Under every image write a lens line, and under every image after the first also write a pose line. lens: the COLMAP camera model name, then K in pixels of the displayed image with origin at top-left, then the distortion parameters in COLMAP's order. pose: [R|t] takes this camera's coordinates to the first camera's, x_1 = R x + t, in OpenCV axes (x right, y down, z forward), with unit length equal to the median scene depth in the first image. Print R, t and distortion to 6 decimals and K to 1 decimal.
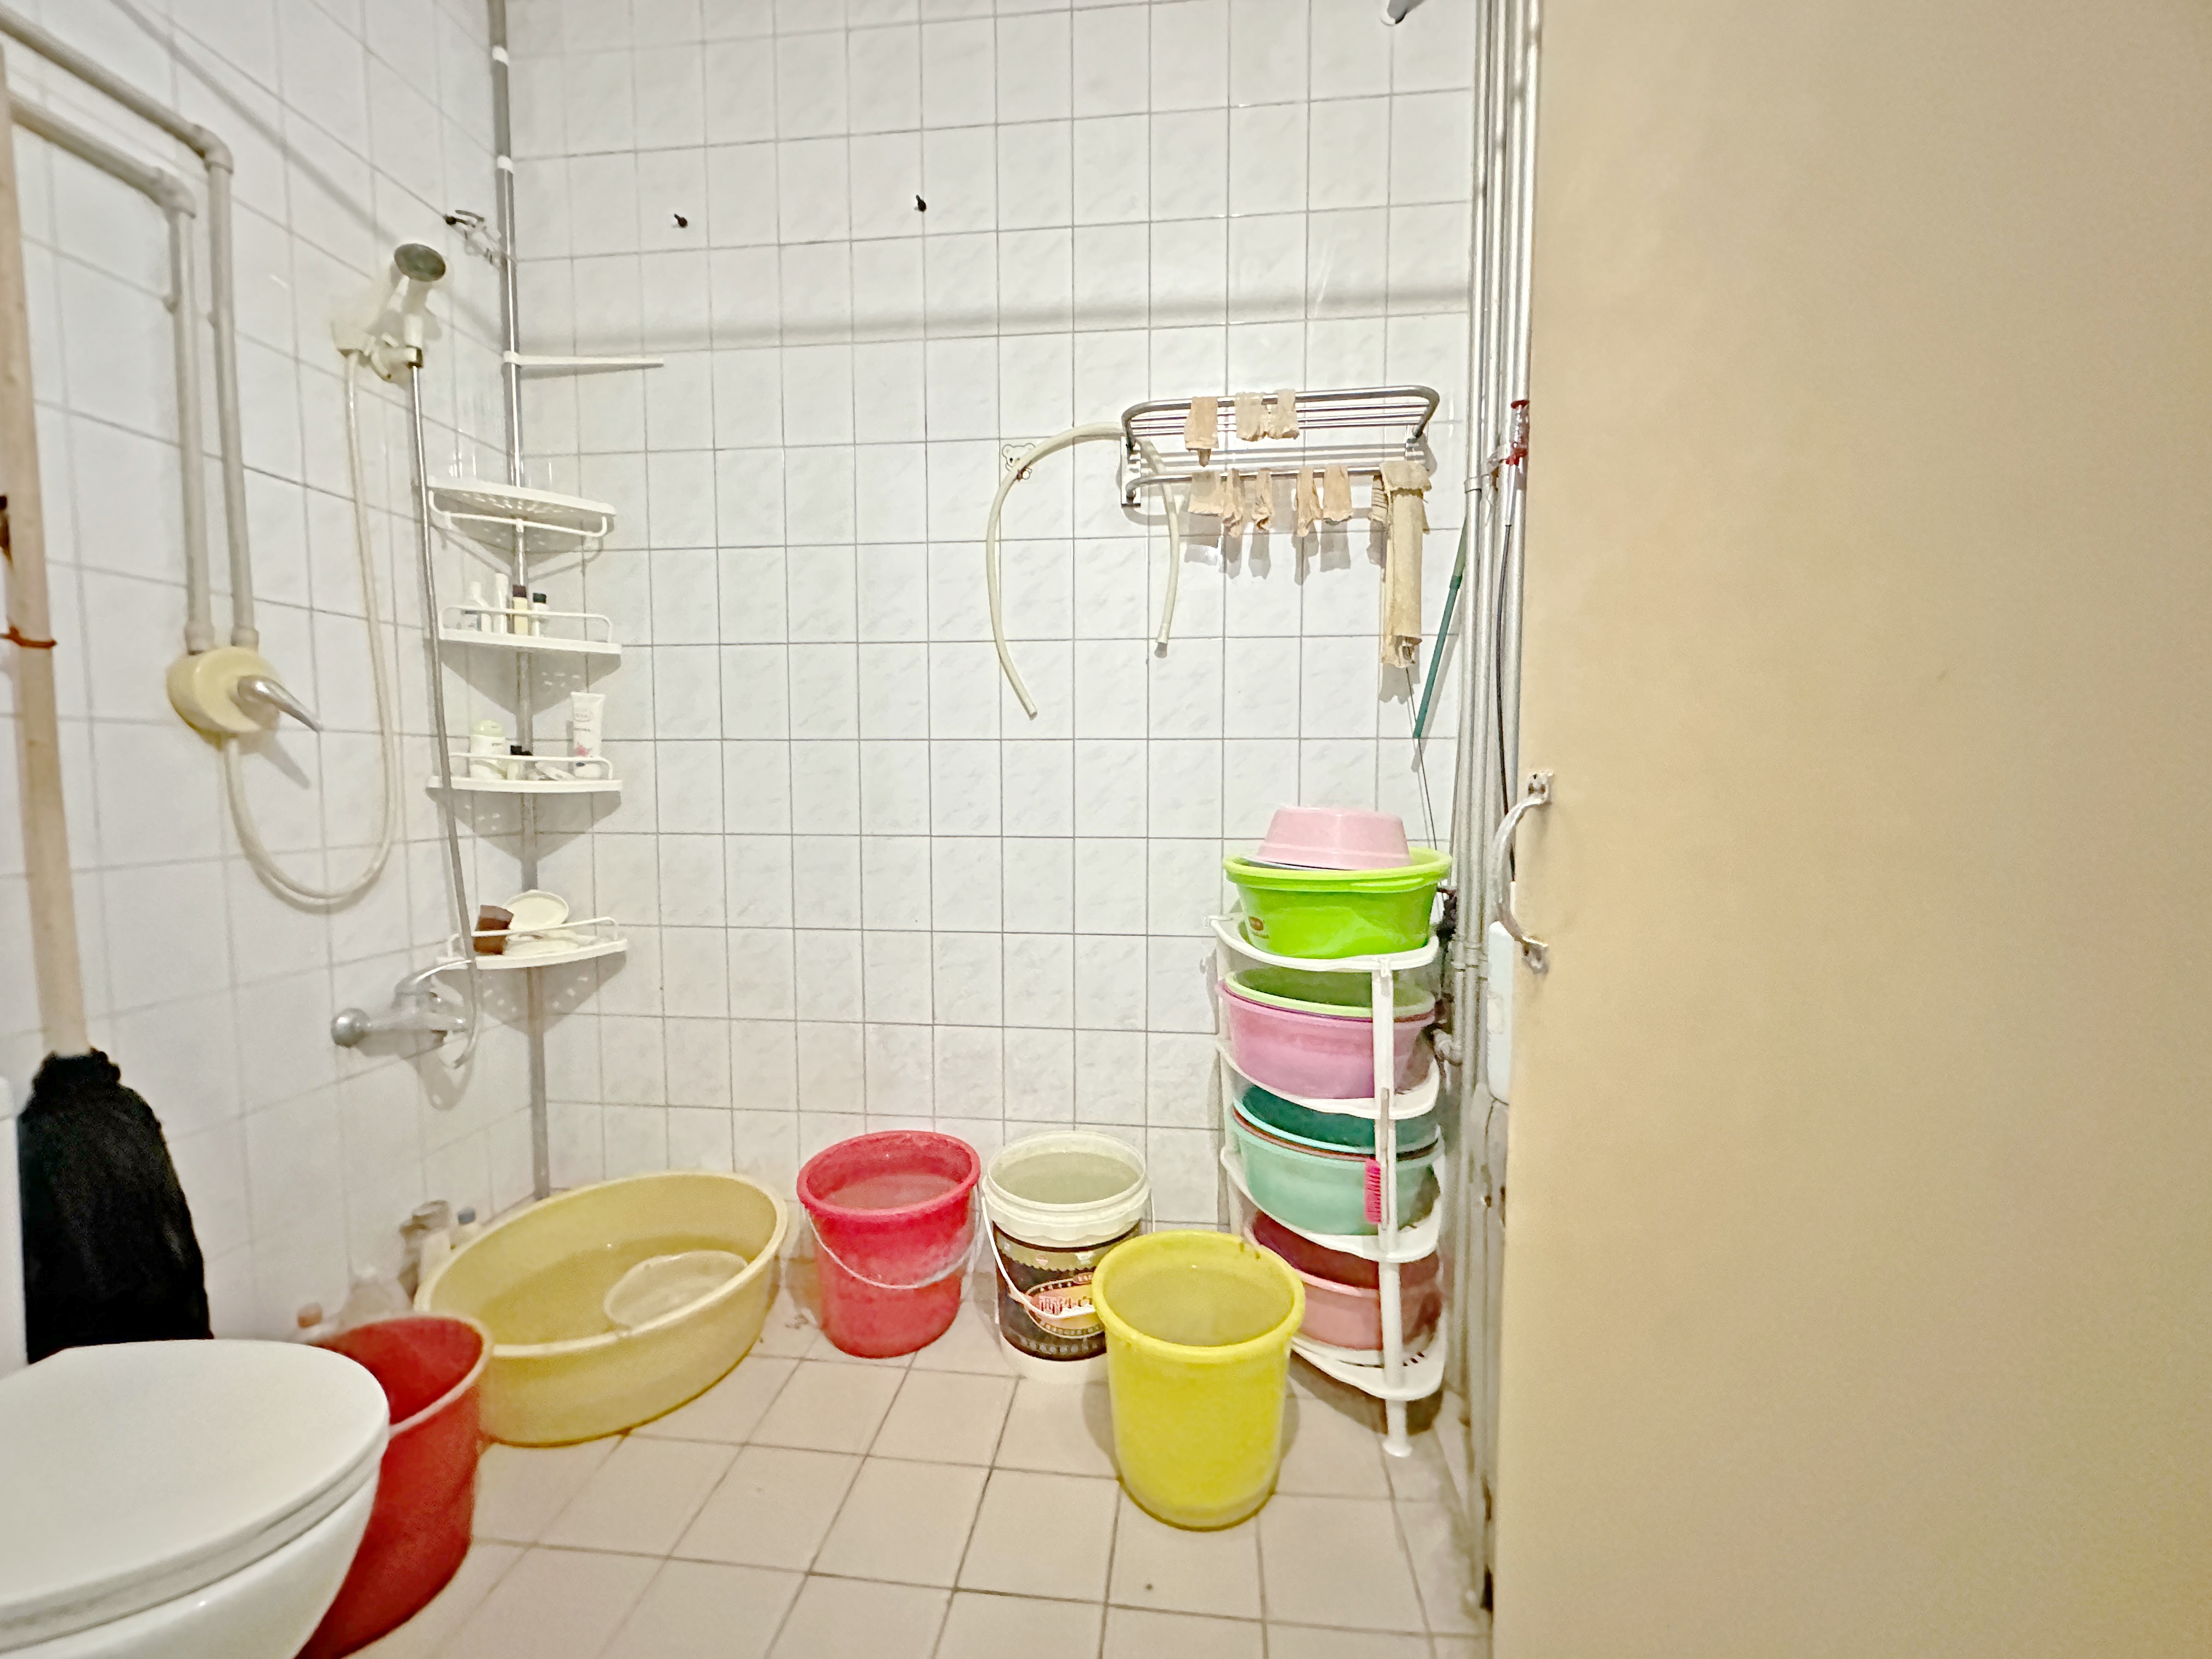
lens RADIAL K [[891.5, 0, 1105.4], [0, 891.5, 827.1], [0, 0, 1]] dist [-0.000245, 0.000033]
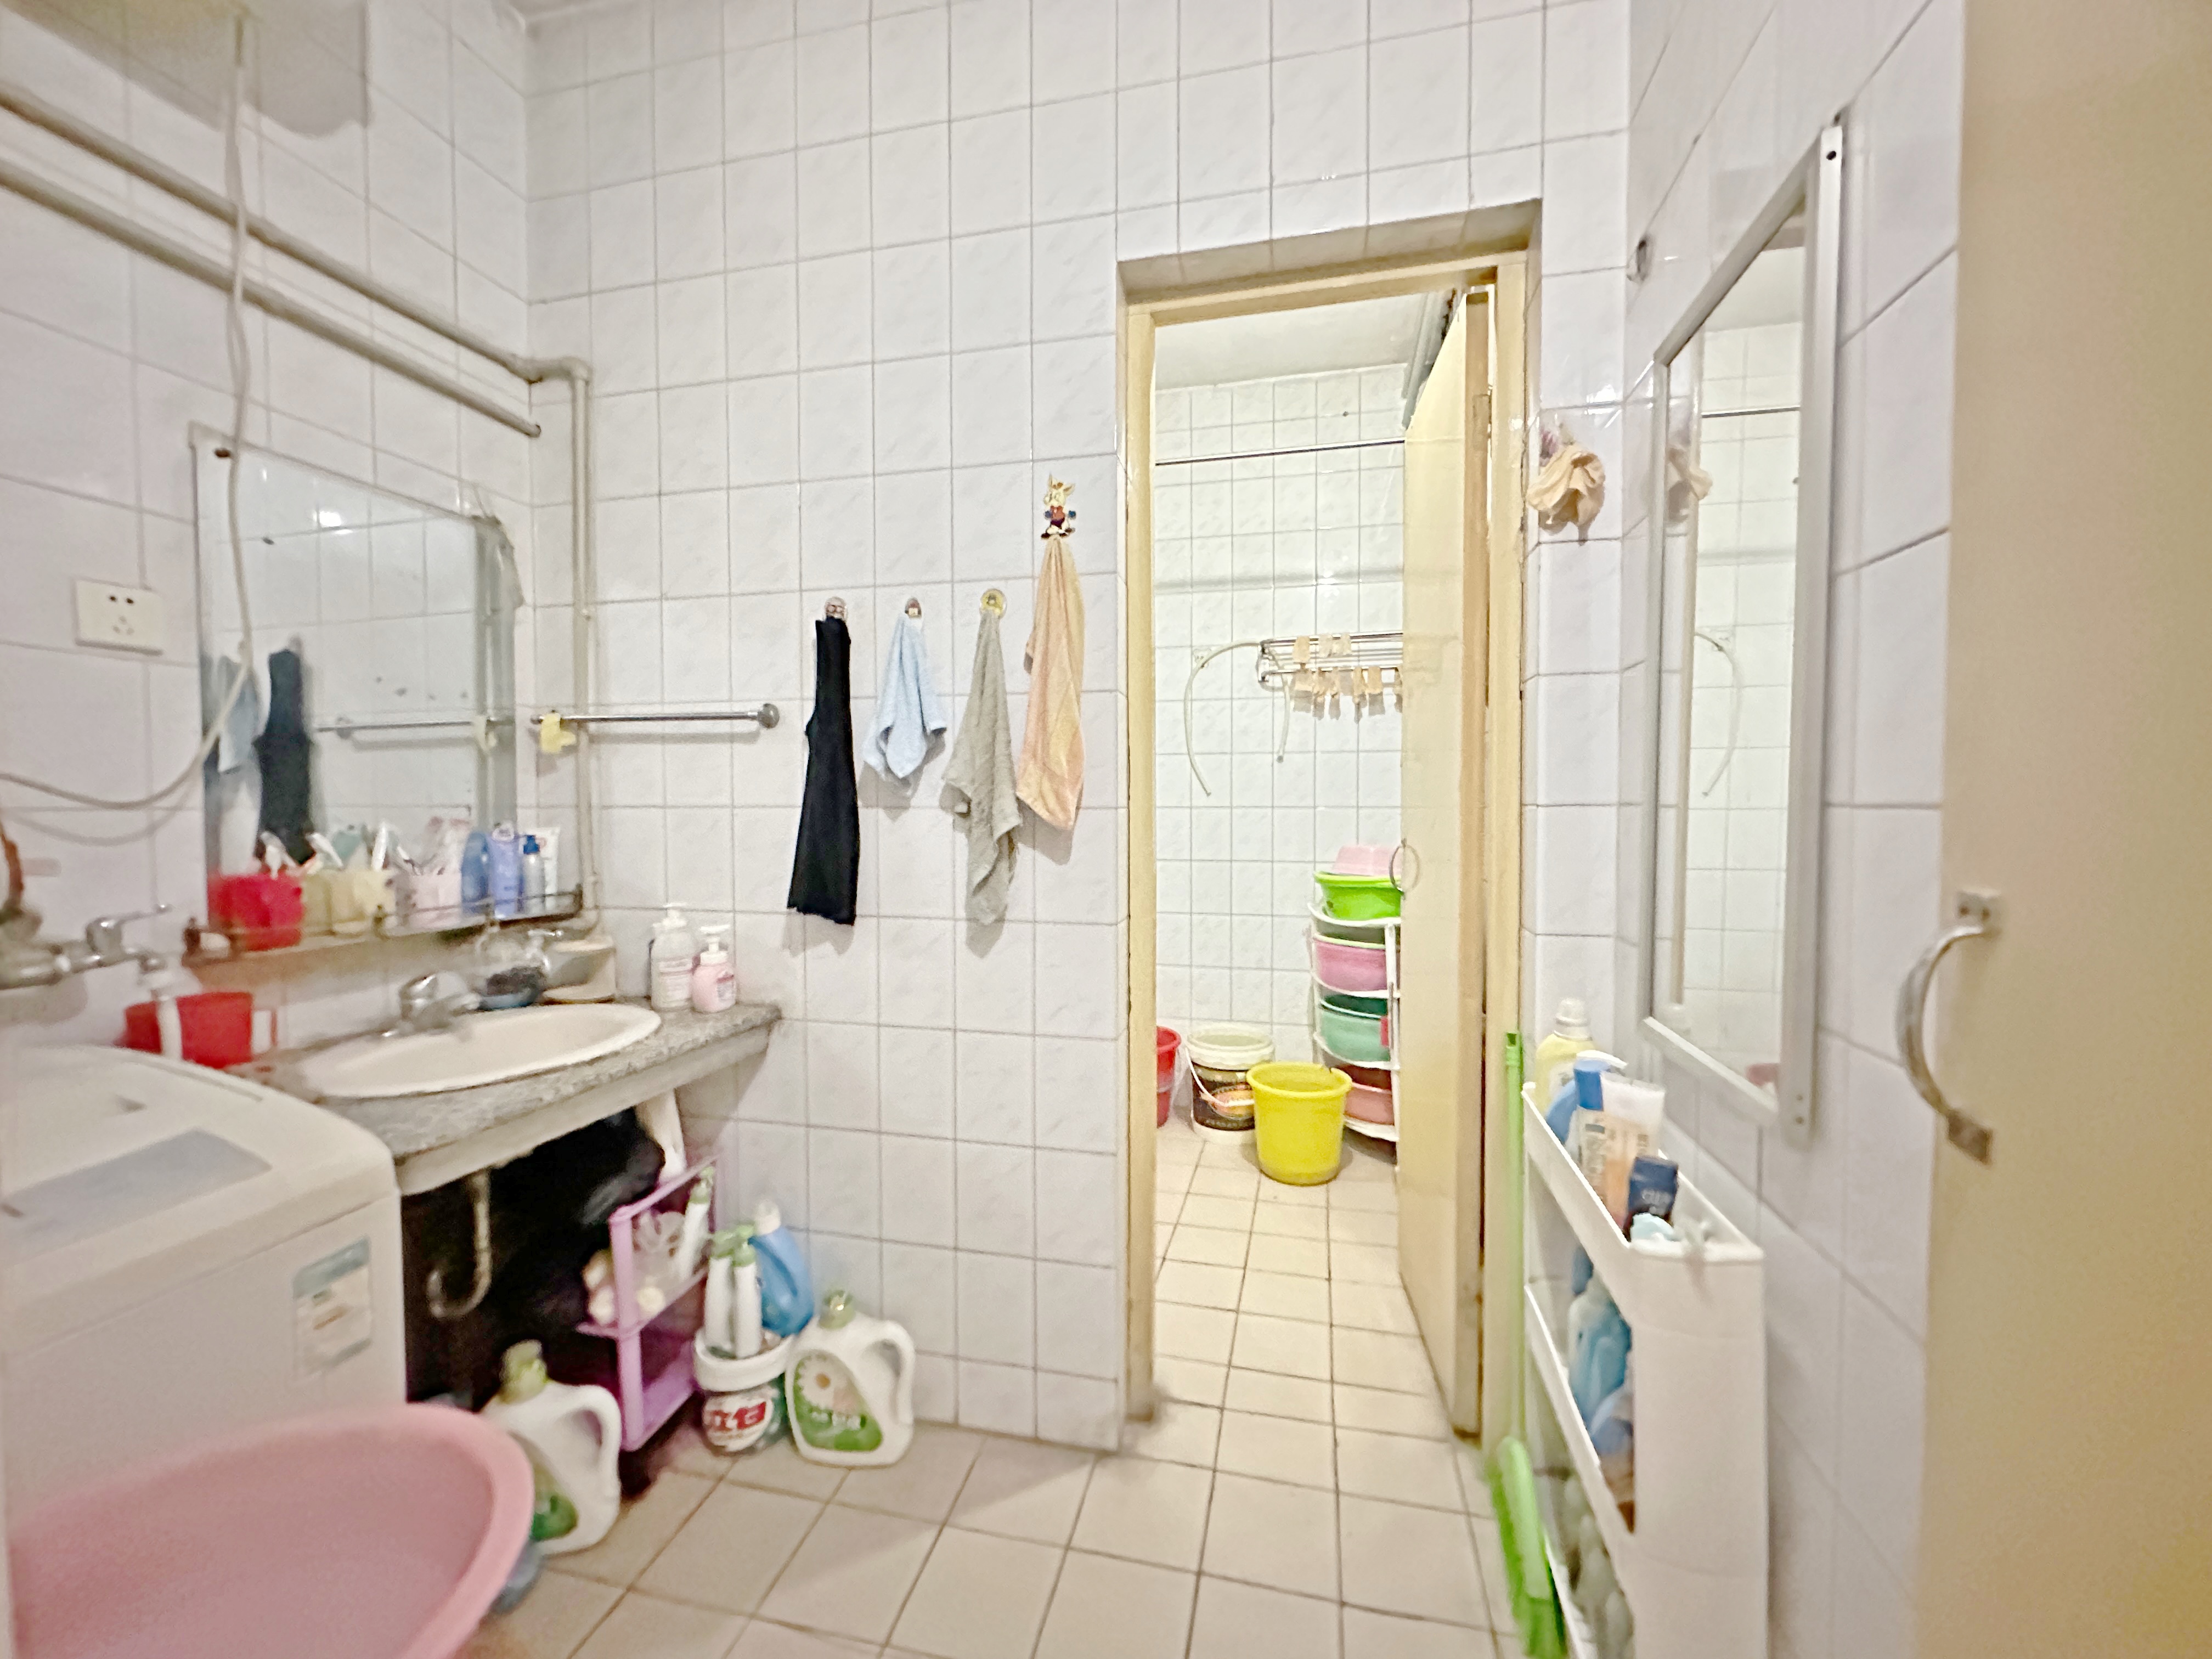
lens RADIAL K [[891.5, 0, 1109.4], [0, 891.5, 824.8], [0, 0, 1]] dist [-0.000245, 0.000033]
pose [[0.992084, 0.000821, -0.125570, -0.058631], [-0.005627, 0.999265, -0.037922, 0.008765], [0.125446, 0.038328, 0.991360, -0.902664]]
